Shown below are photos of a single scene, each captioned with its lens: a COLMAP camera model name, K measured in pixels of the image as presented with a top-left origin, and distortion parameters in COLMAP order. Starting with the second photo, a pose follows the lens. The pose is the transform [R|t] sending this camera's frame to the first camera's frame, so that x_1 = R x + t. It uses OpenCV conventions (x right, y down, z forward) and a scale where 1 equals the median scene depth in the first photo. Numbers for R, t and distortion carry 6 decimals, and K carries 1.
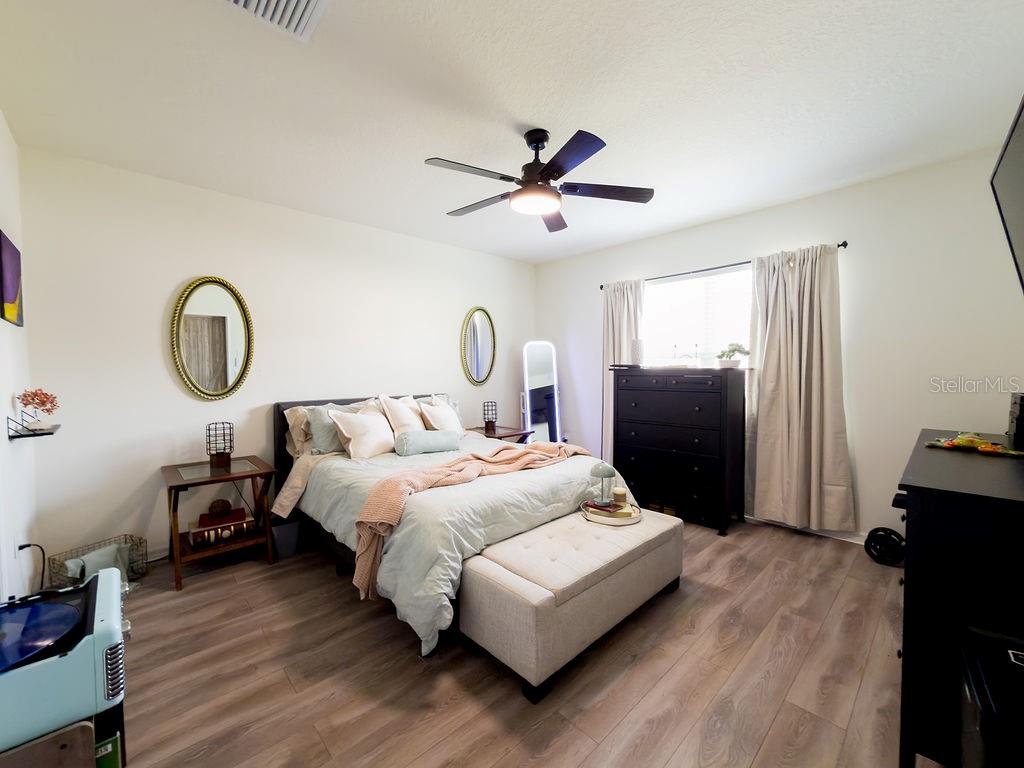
lens RADIAL K [[415.3, 0, 512.0], [0, 415.3, 384.0], [0, 0, 1]] dist [-0.001336, -0.000113]
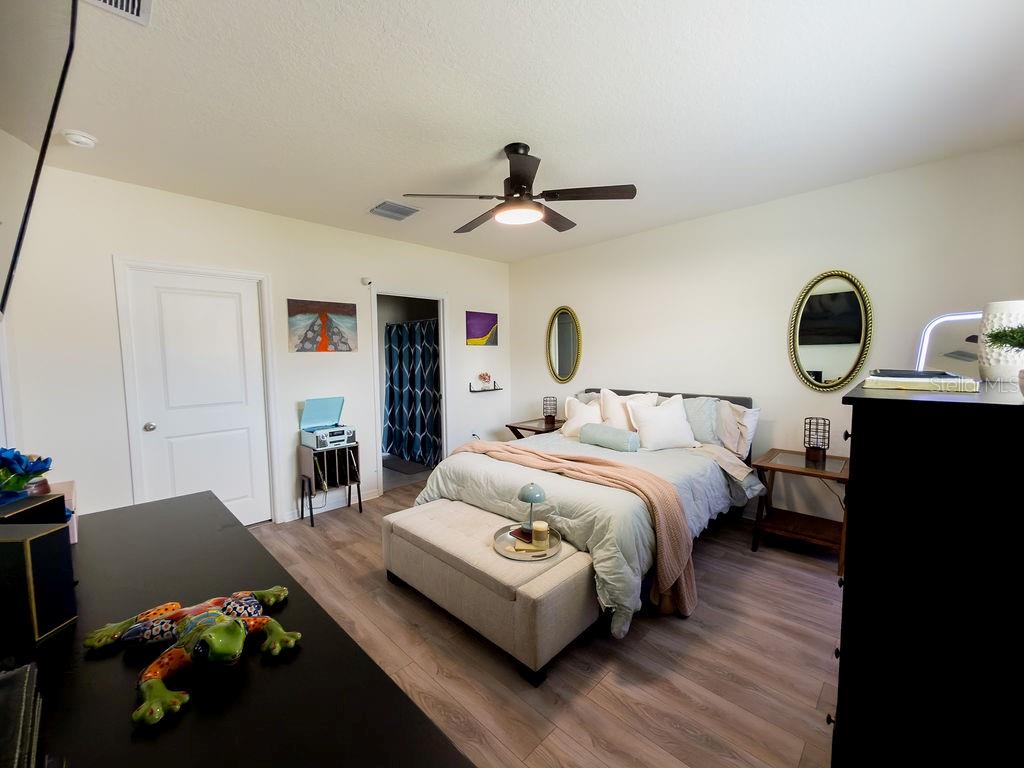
lens RADIAL K [[415.9, 0, 508.8], [0, 415.9, 399.8], [0, 0, 1]] dist [-0.037189, -0.000034]
pose [[0.020960, 0.084993, -0.996161, 0.569692], [-0.029384, 0.996002, 0.084361, -0.024758], [0.999348, 0.027503, 0.023373, 0.505685]]
